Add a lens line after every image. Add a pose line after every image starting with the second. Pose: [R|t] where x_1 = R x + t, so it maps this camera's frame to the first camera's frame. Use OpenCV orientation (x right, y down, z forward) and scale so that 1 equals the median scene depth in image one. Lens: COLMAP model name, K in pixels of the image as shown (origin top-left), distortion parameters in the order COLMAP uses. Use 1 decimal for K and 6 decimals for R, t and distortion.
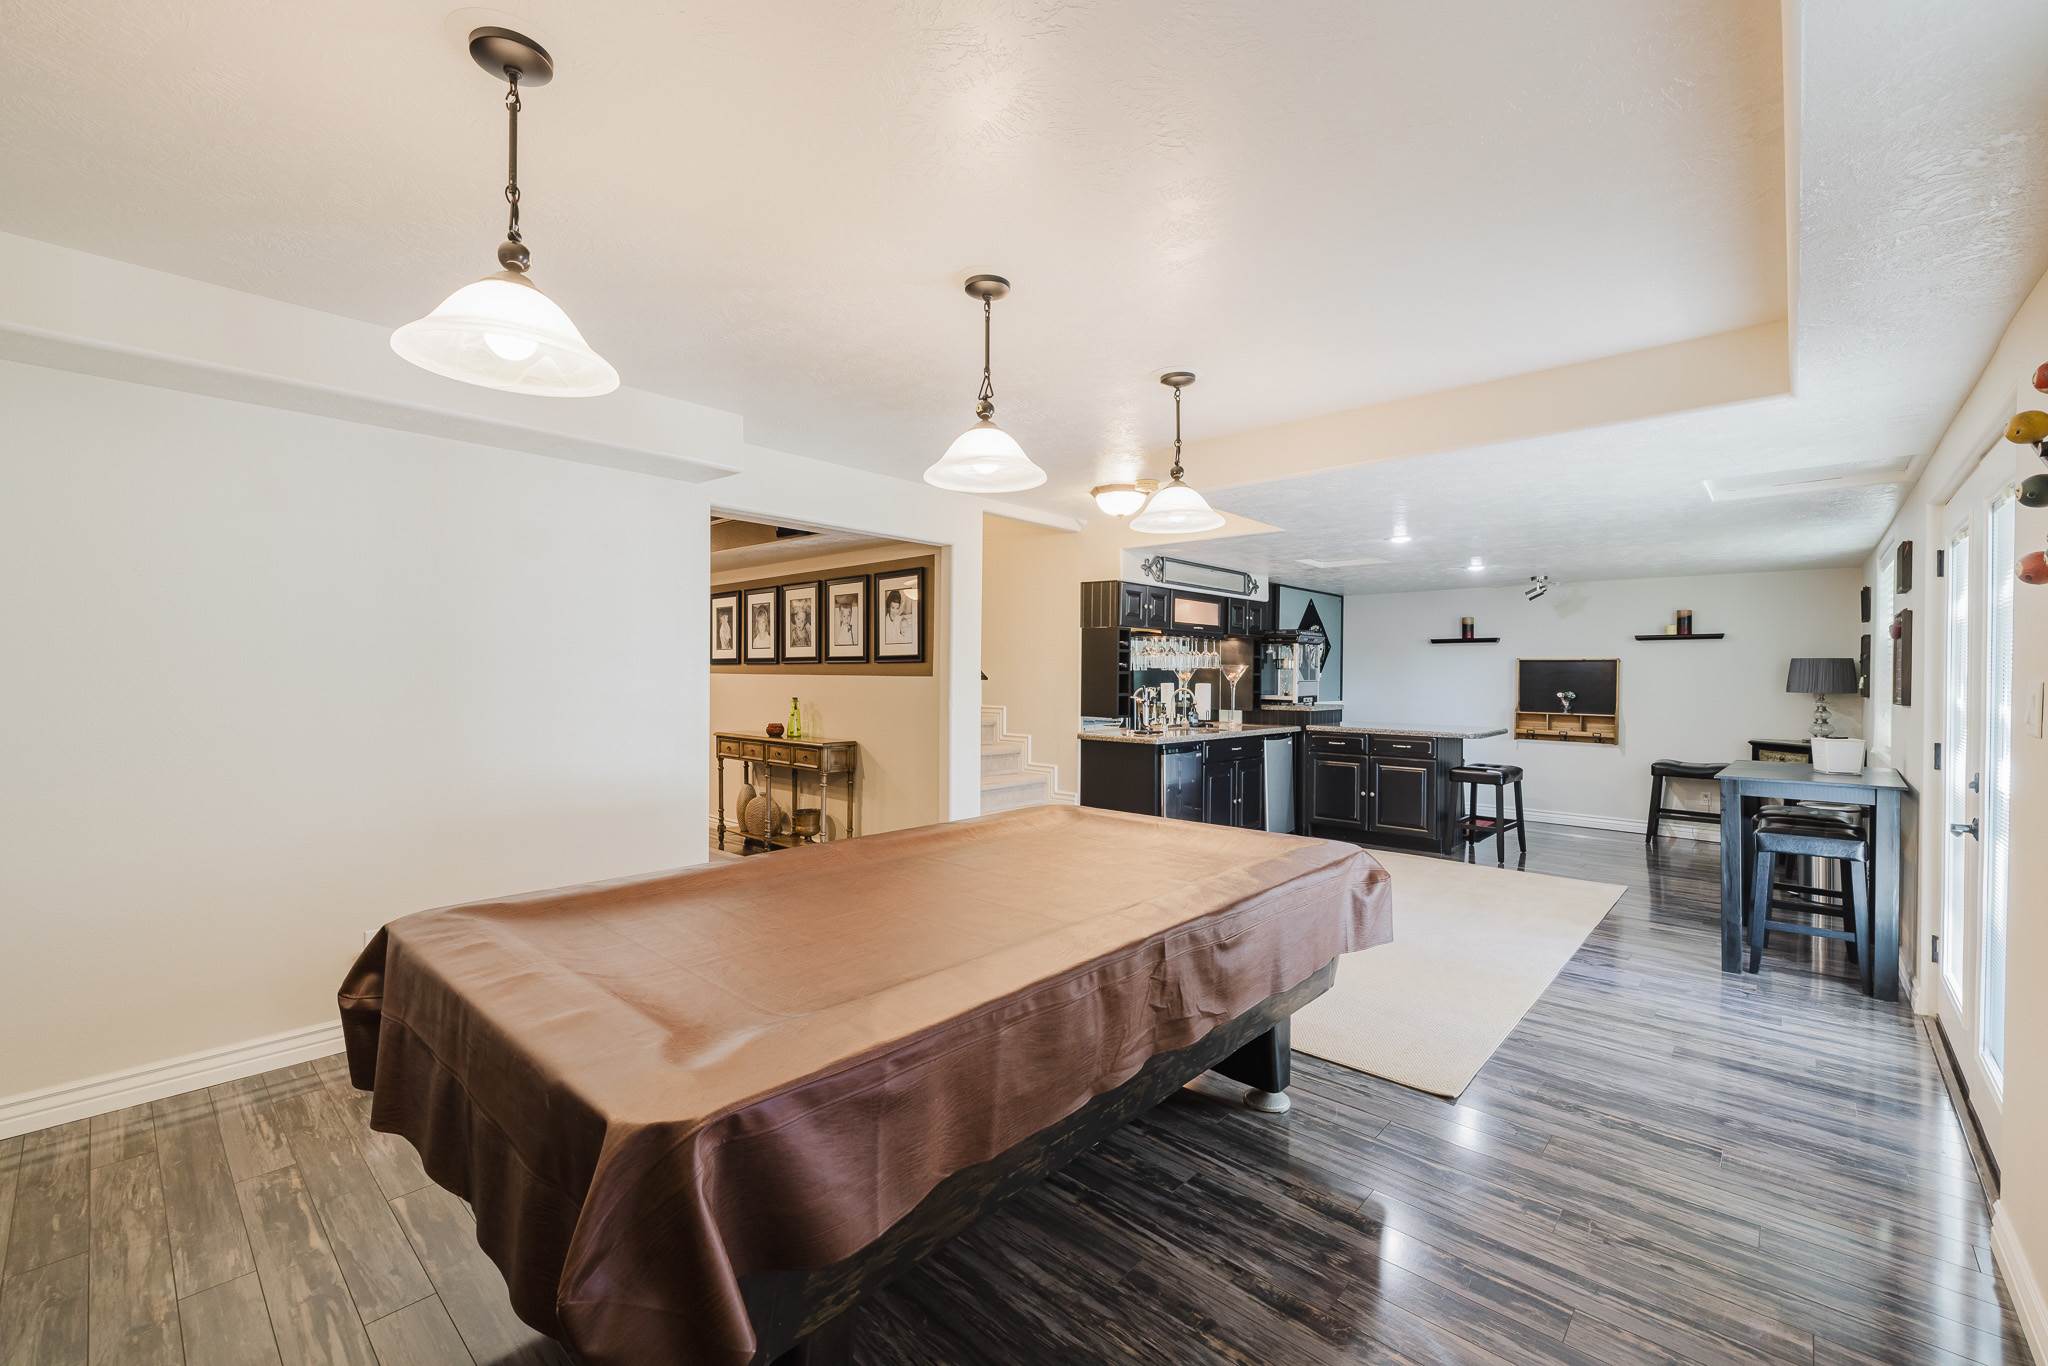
lens RADIAL K [[850.2, 0, 1025.2], [0, 850.2, 679.6], [0, 0, 1]] dist [-0.001049, 0.000796]
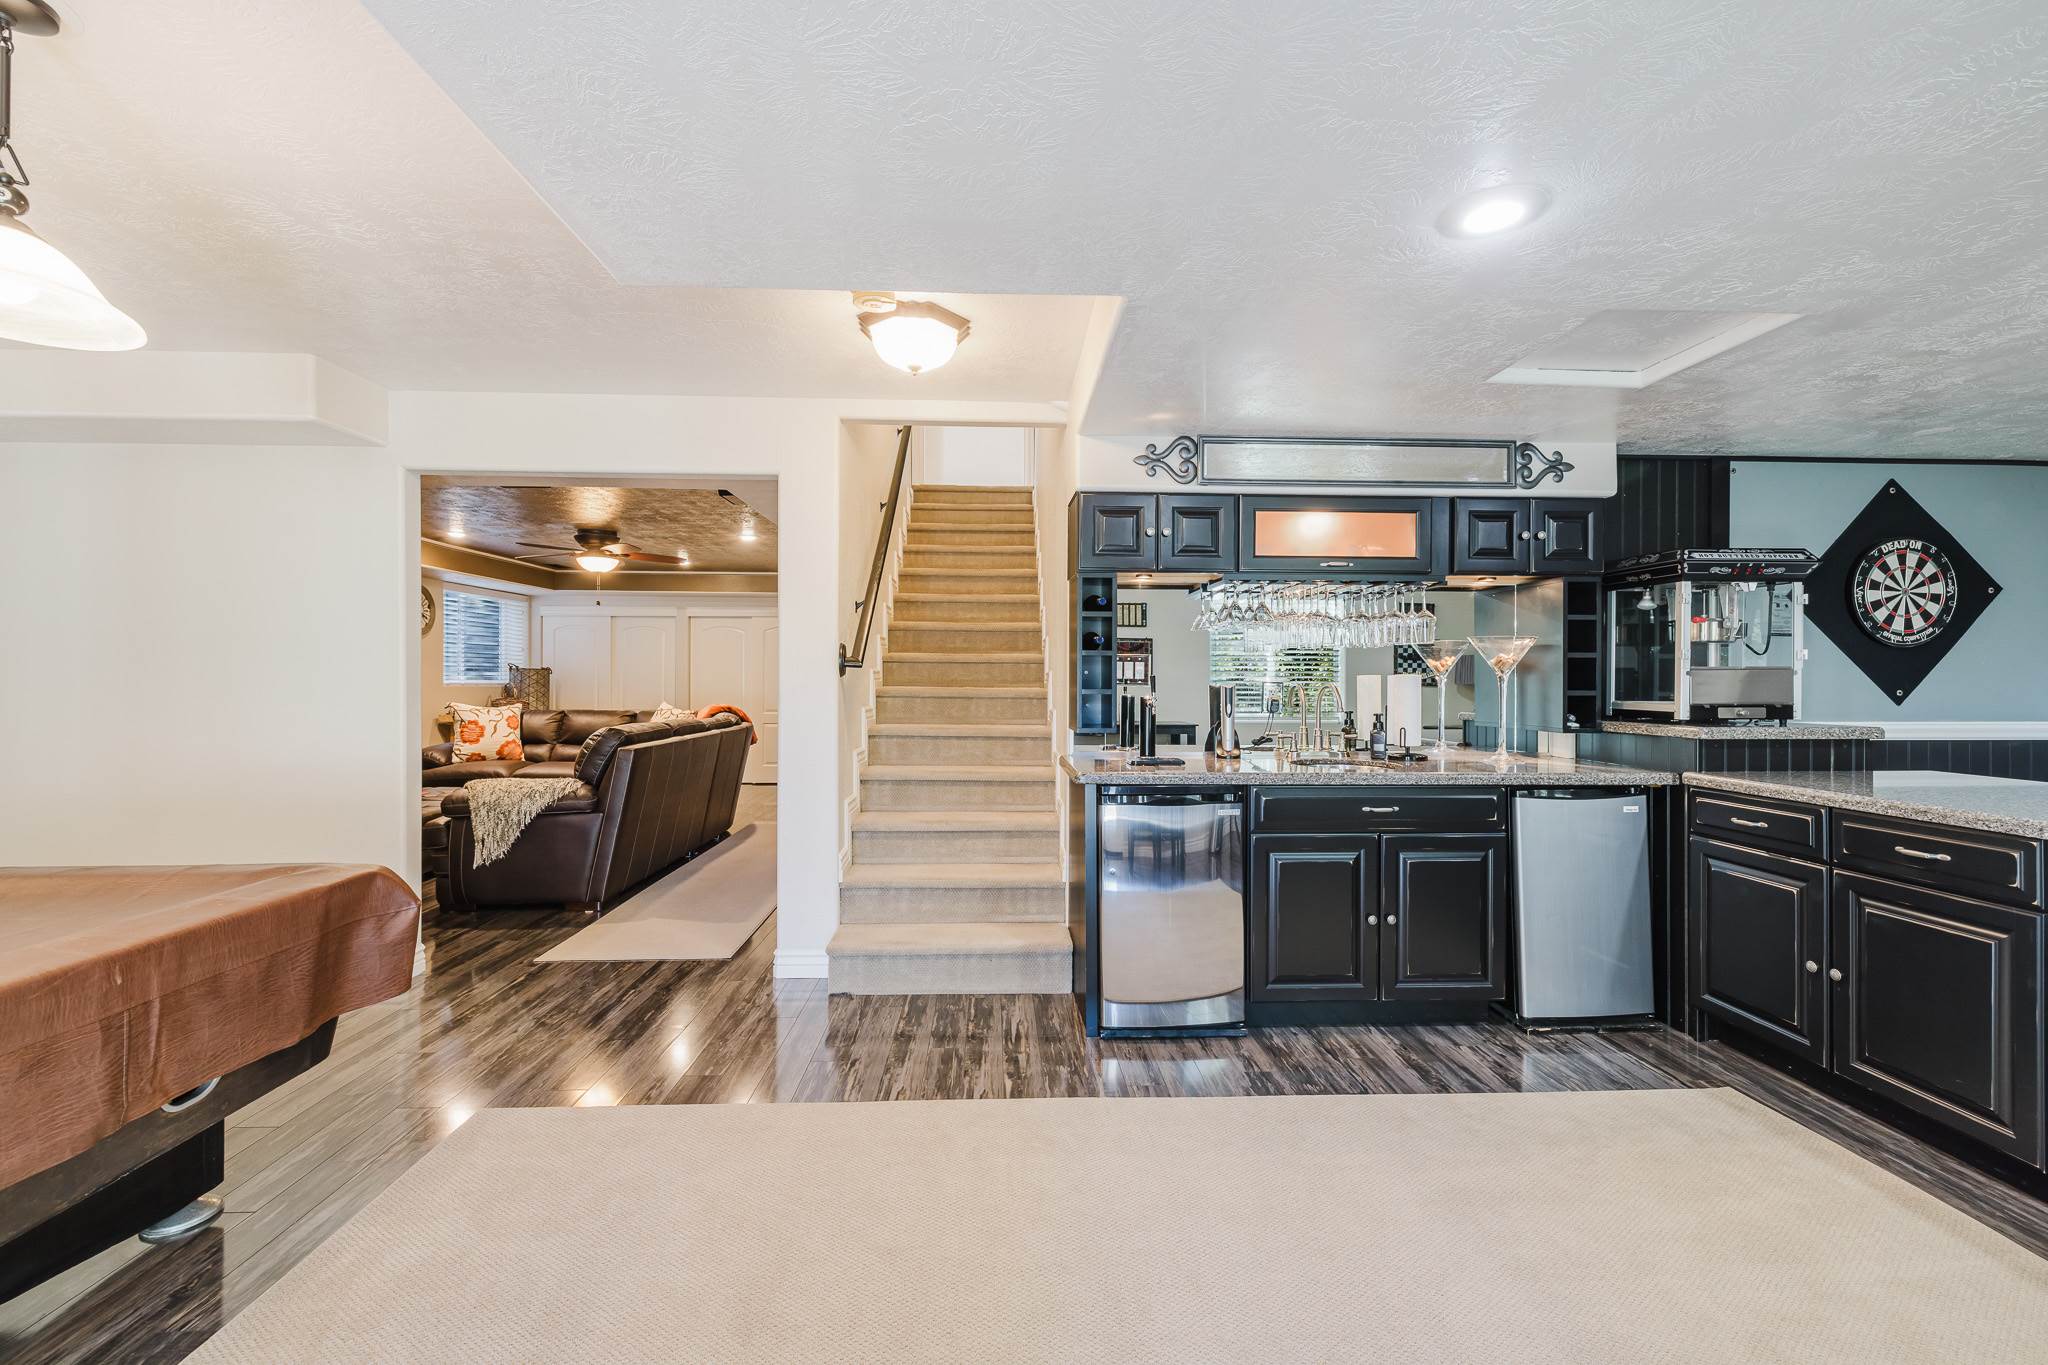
lens RADIAL K [[850.2, 0, 1030.7], [0, 850.2, 685.7], [0, 0, 1]] dist [-0.001049, 0.000796]
pose [[0.716339, -0.004898, -0.697736, 0.427584], [0.001865, 0.999985, -0.005105, 0.013532], [0.697750, 0.002356, 0.716337, 0.514950]]
